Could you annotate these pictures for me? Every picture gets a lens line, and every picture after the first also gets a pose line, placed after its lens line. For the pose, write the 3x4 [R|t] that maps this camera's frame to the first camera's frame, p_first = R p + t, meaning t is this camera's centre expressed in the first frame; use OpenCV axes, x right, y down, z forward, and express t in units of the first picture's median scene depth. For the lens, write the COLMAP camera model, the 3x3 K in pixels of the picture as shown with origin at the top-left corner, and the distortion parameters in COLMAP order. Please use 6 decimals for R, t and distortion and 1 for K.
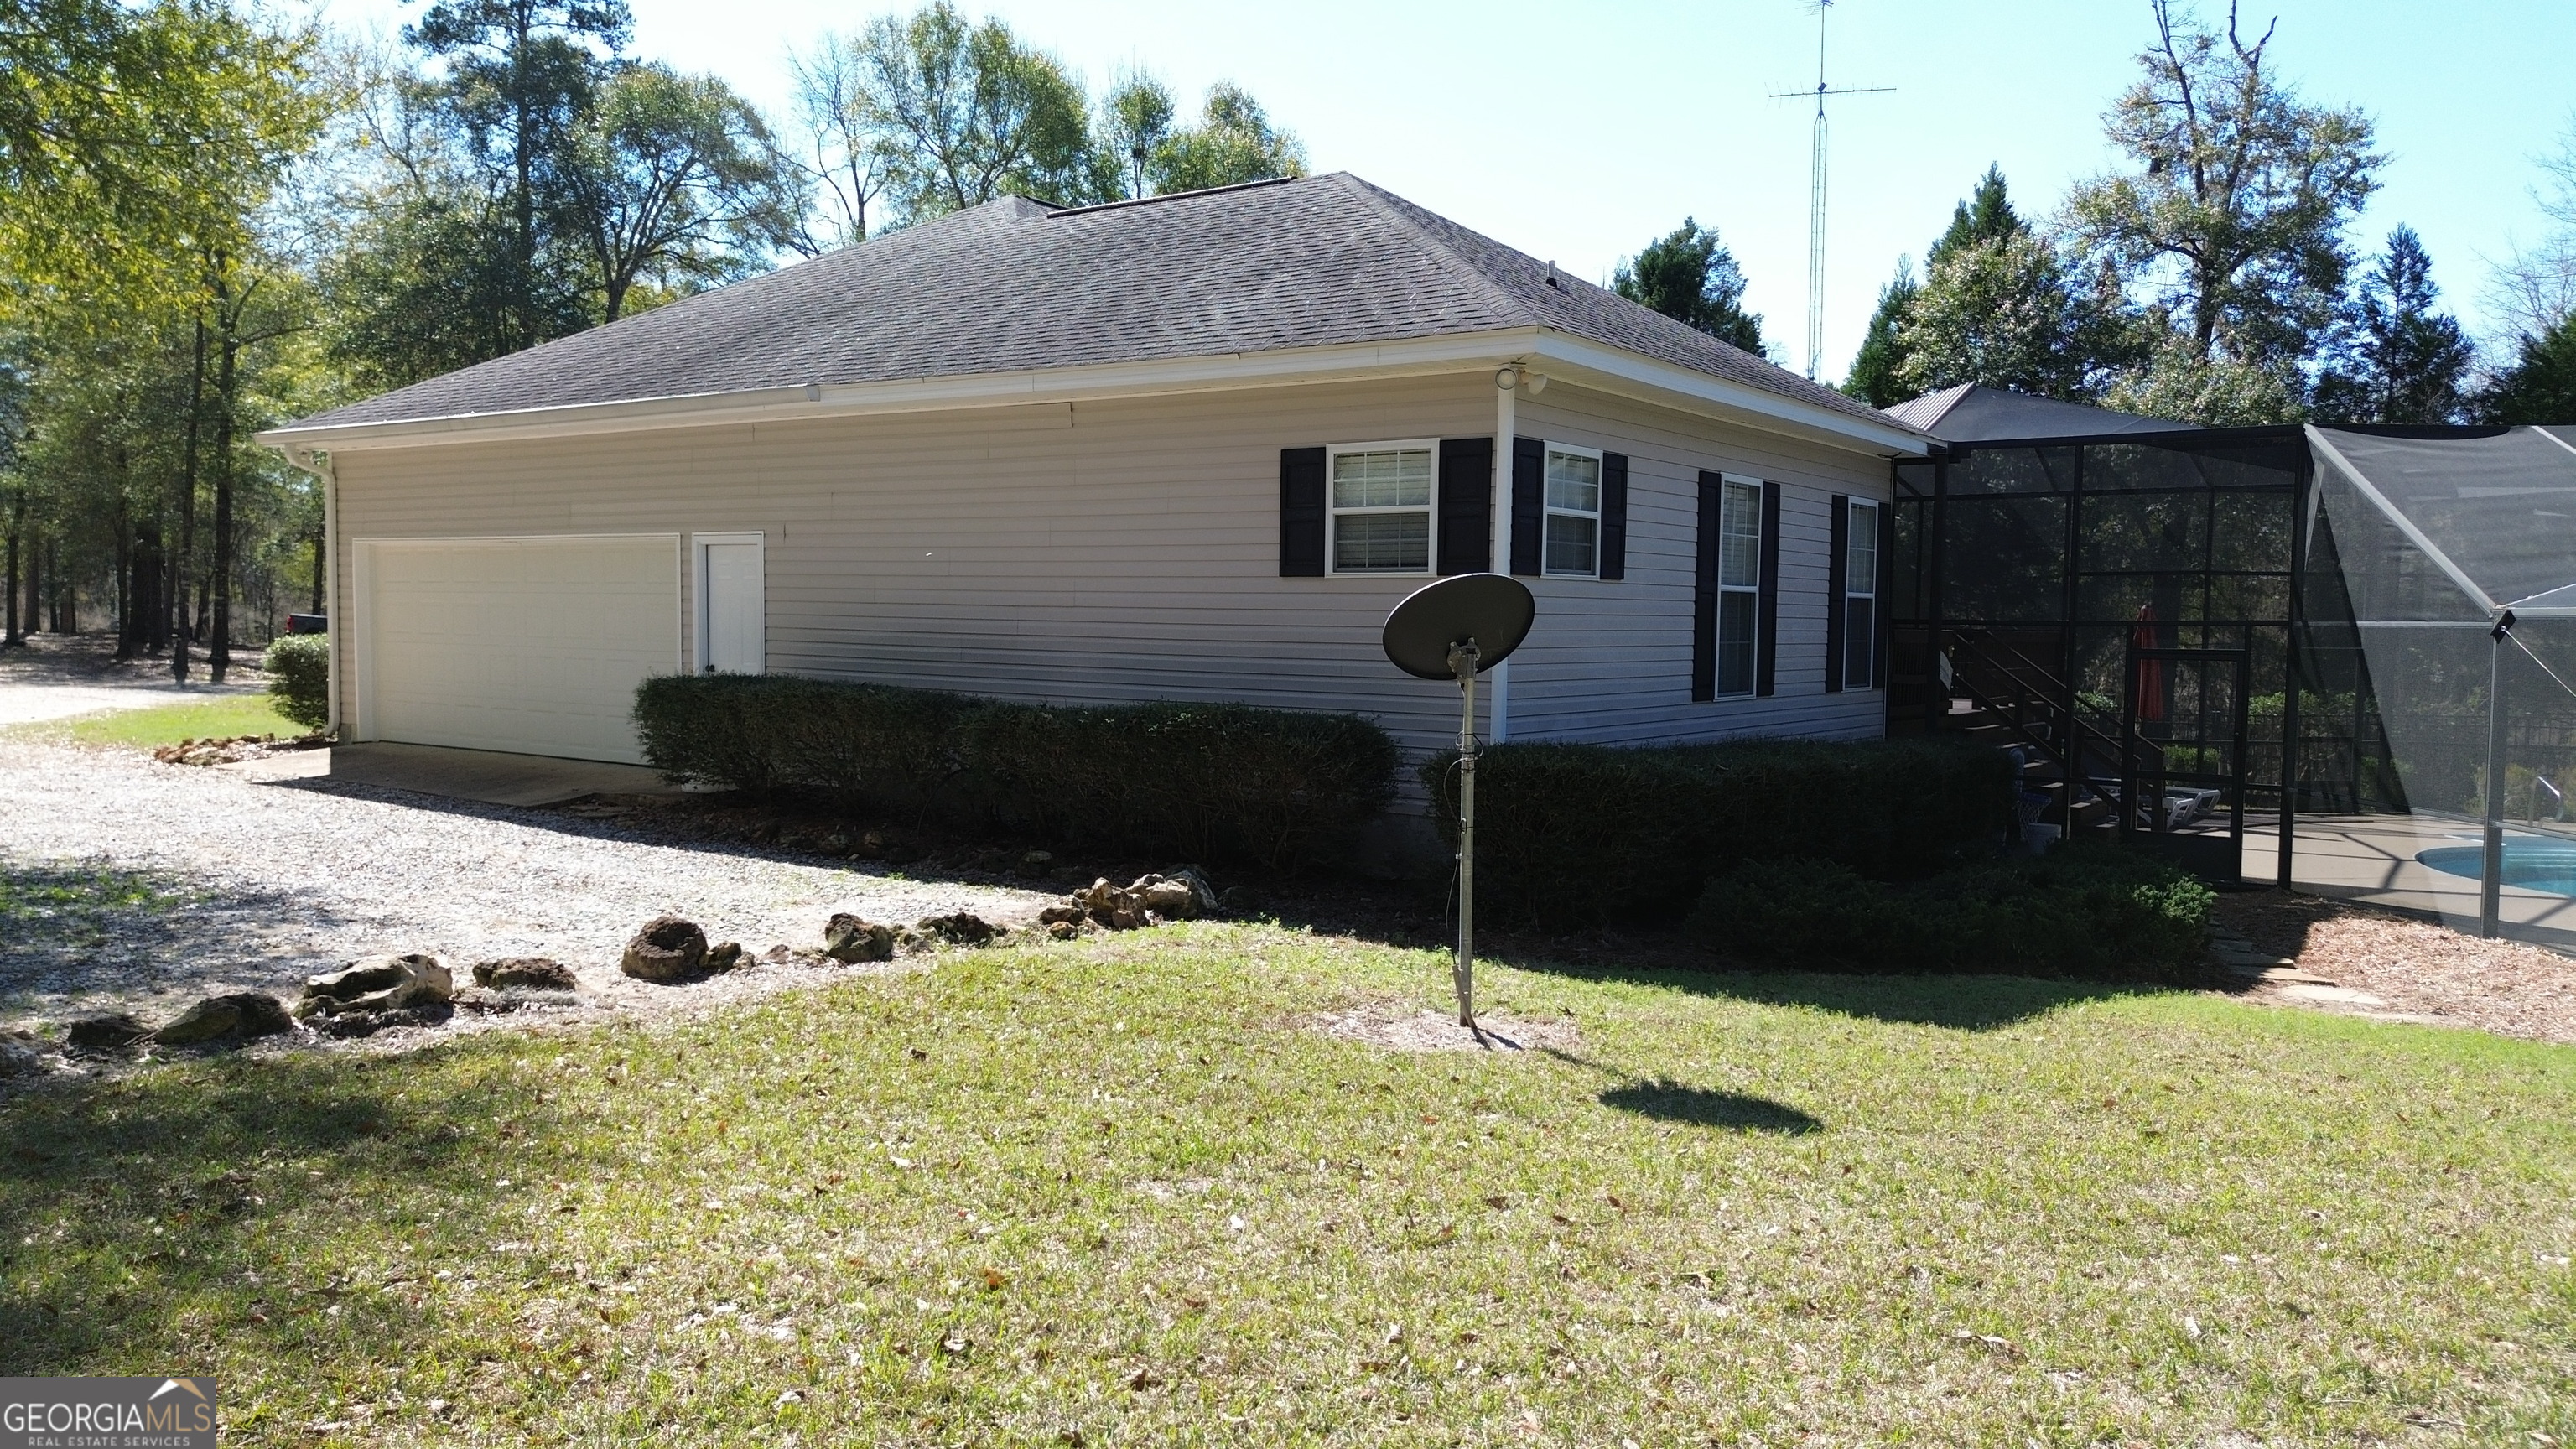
lens RADIAL K [[1776.7, 0, 1288.0], [0, 1776.7, 724.5], [0, 0, 1]] dist [0.151741, -0.258237]
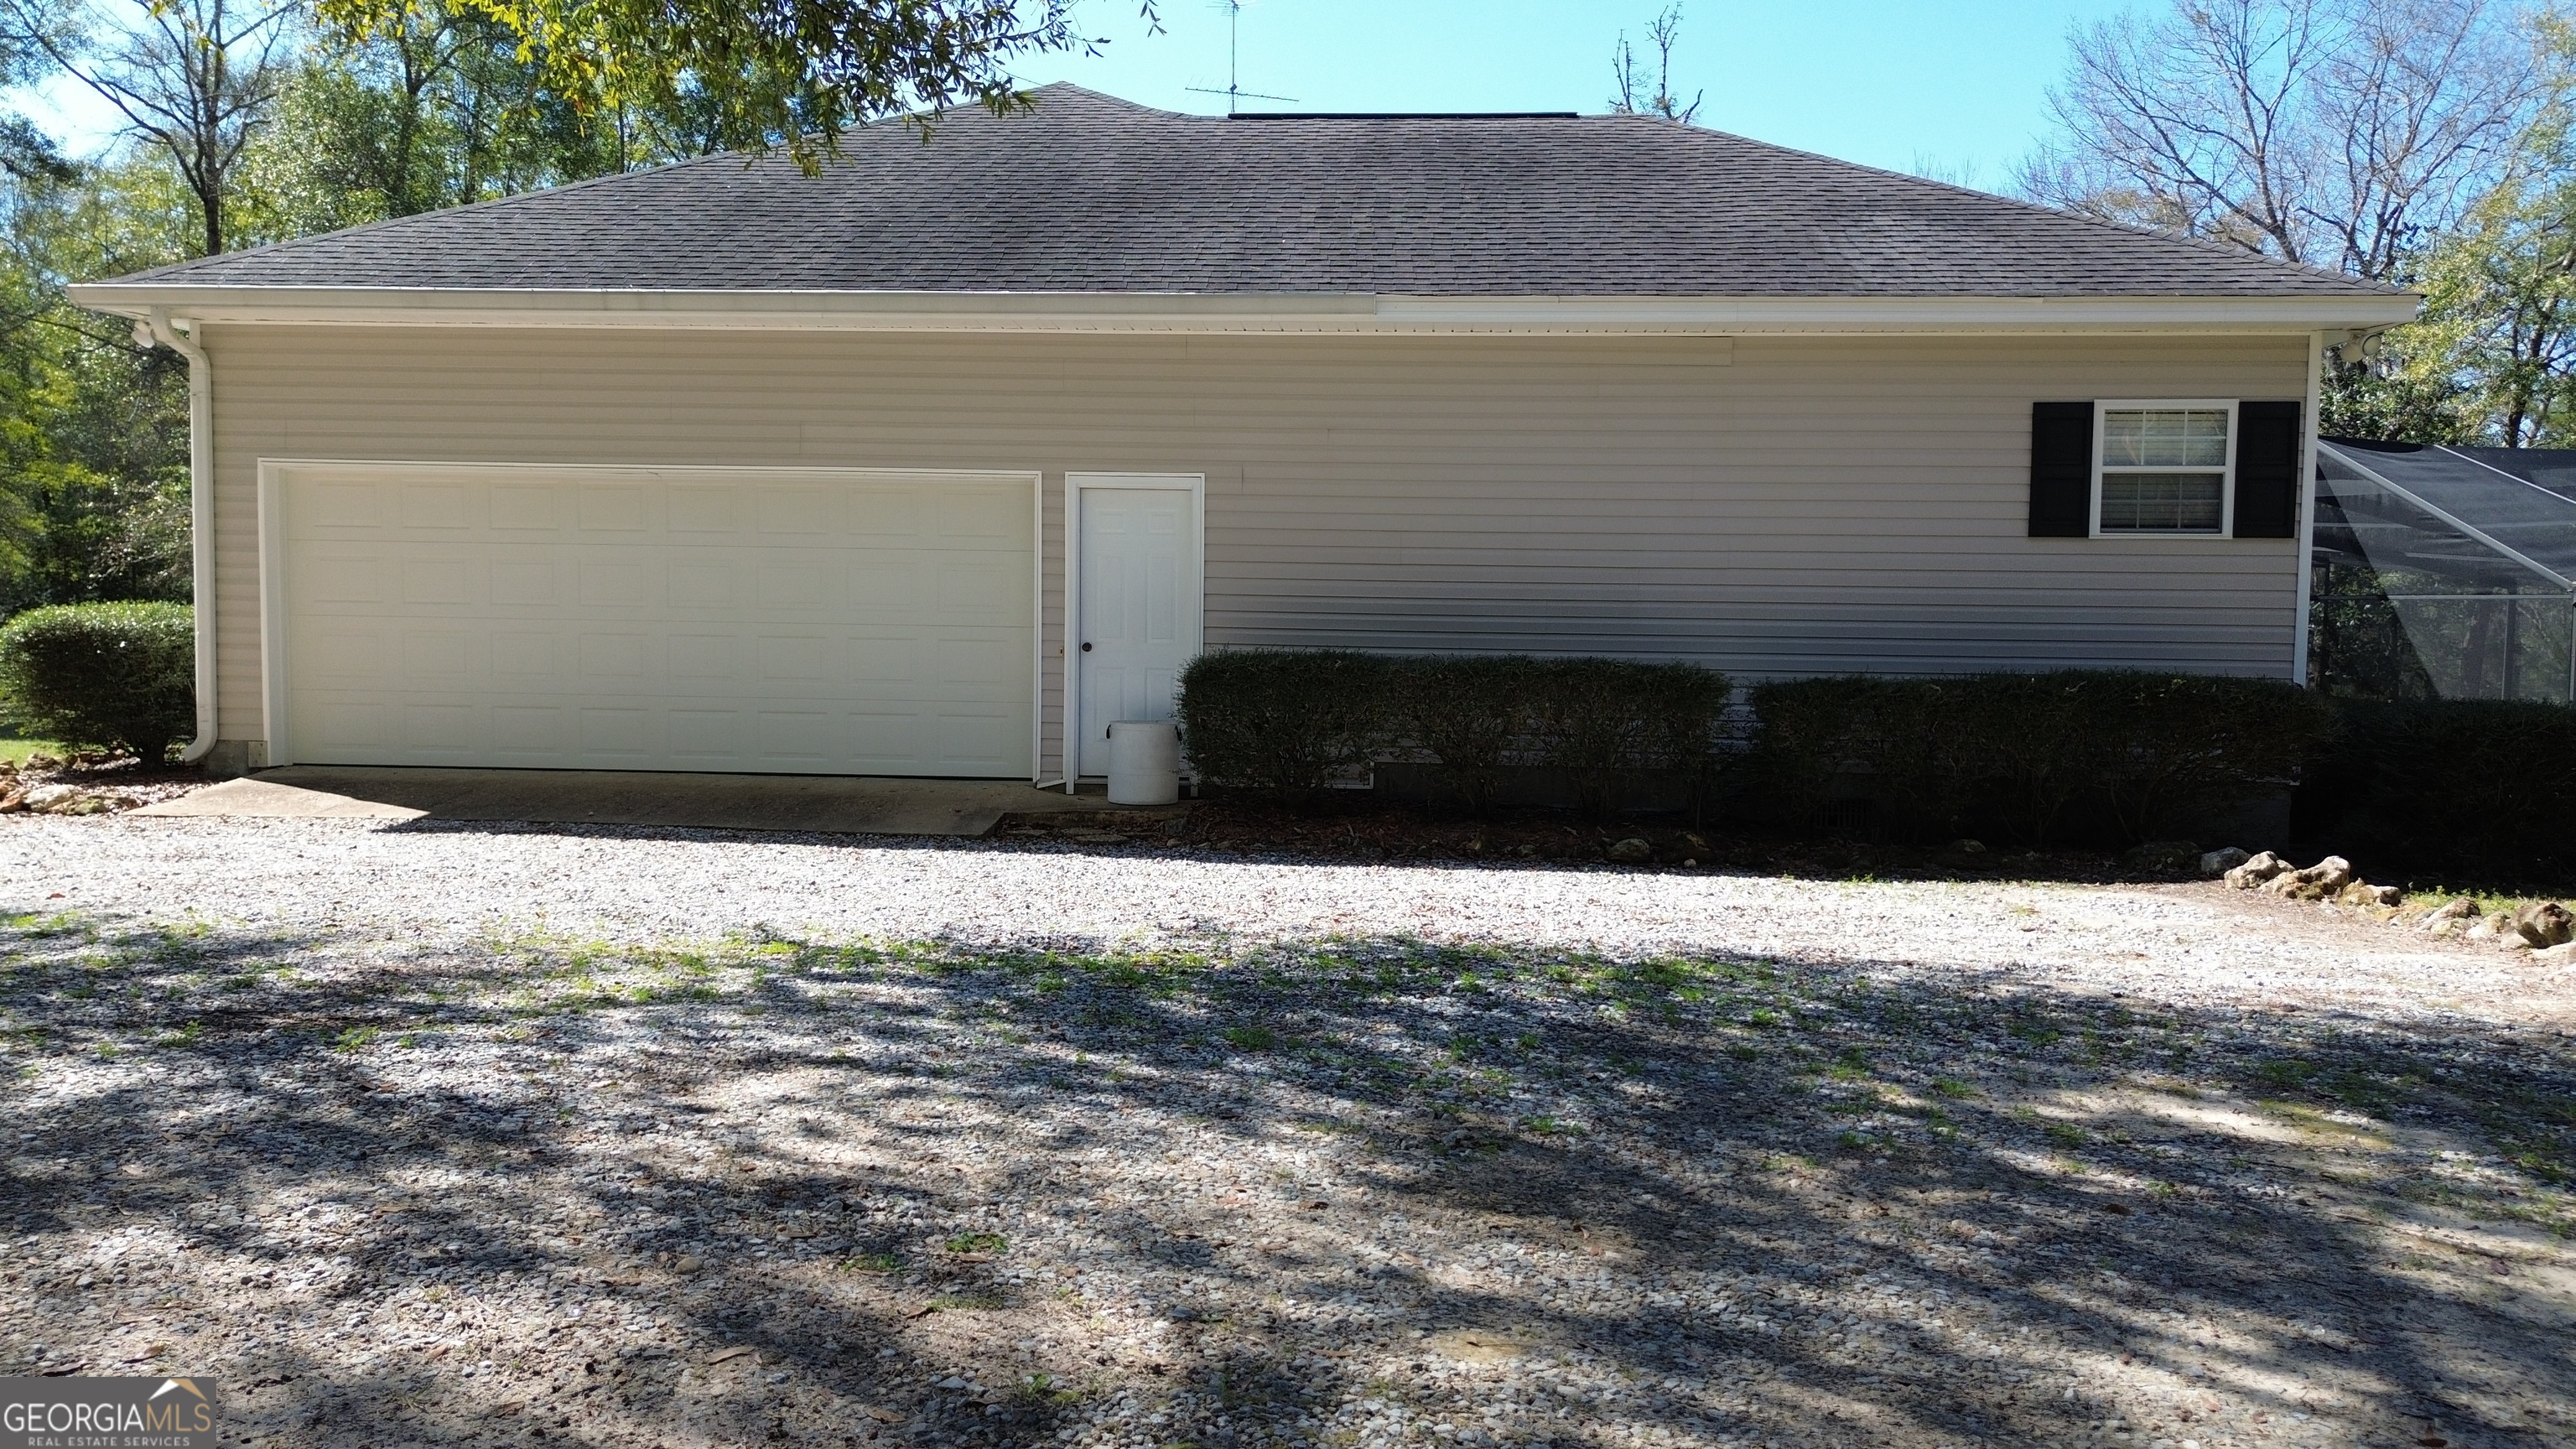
lens RADIAL K [[1776.7, 0, 1288.0], [0, 1776.7, 724.5], [0, 0, 1]] dist [0.151741, -0.258237]
pose [[0.851733, -0.037500, 0.522633, -0.846103], [0.029234, 0.999283, 0.024059, -0.018035], [-0.523161, -0.005213, 0.852218, 0.385686]]
